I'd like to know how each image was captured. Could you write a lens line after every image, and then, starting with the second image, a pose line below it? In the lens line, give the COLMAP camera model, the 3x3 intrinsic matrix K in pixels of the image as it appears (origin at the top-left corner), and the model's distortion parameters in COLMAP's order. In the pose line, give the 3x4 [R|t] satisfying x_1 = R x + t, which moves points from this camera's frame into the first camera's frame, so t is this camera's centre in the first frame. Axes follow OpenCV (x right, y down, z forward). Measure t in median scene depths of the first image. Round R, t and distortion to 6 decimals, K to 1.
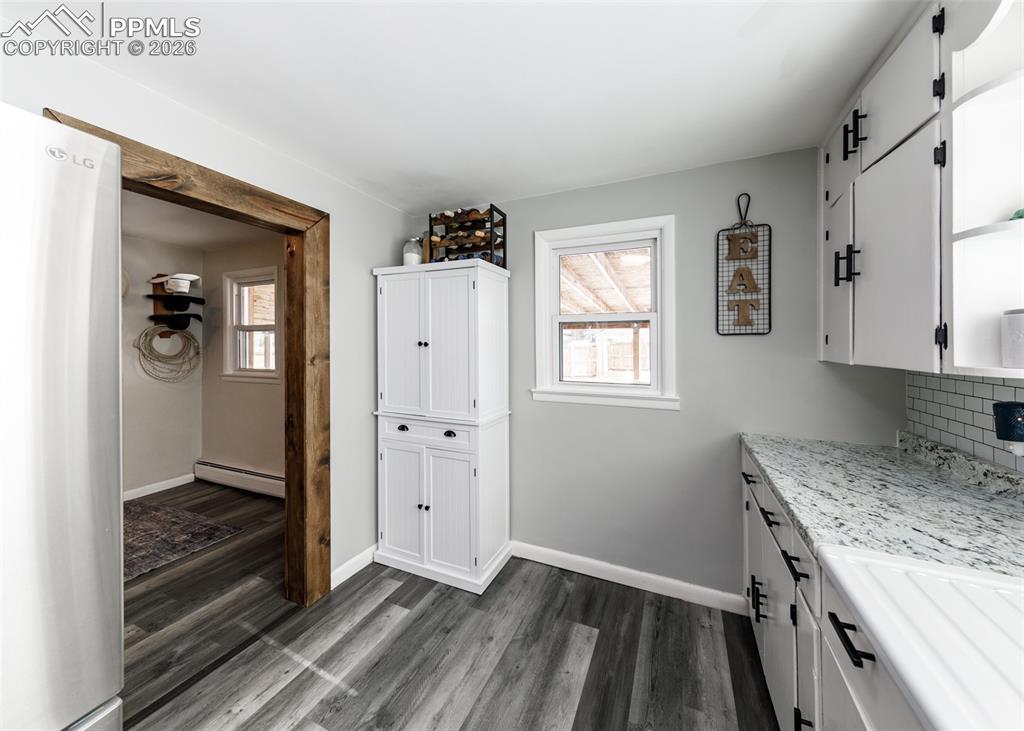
lens RADIAL K [[373.8, 0, 519.1], [0, 373.8, 343.8], [0, 0, 1]] dist [0.002165, 0.000128]
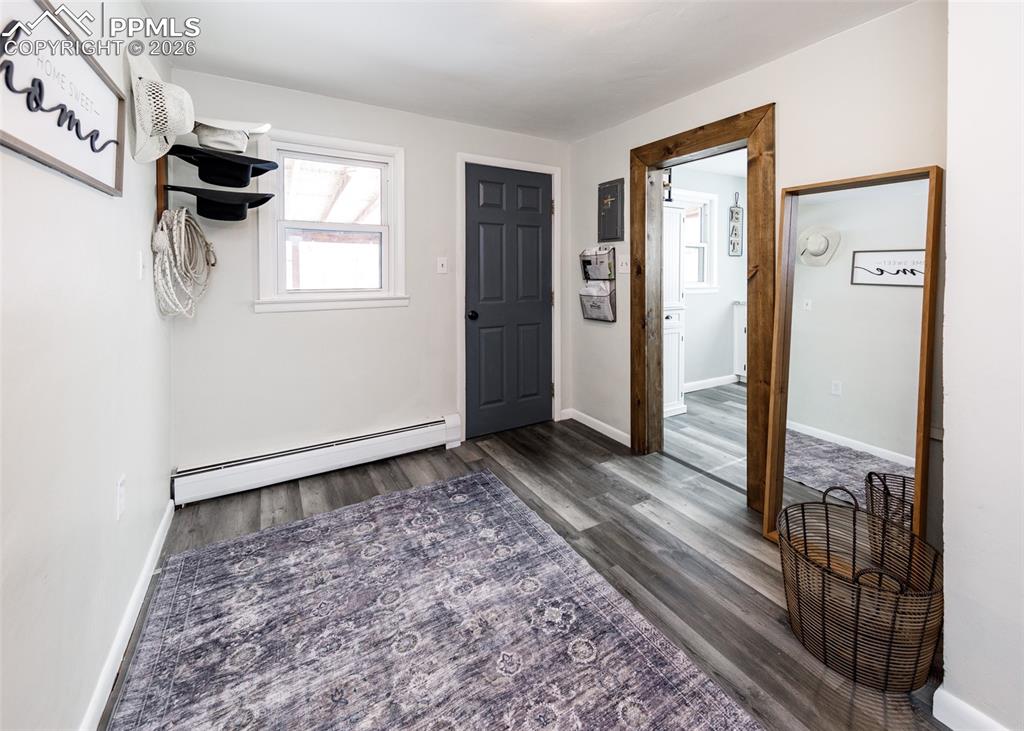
lens RADIAL K [[435.9, 0, 545.2], [0, 435.9, 274.5], [0, 0, 1]] dist [0.001925, -0.000366]
pose [[0.561117, -0.009625, 0.827681, -2.155596], [-0.006017, 0.999859, 0.015707, 0.050481], [-0.827715, -0.013794, 0.560979, 0.487469]]
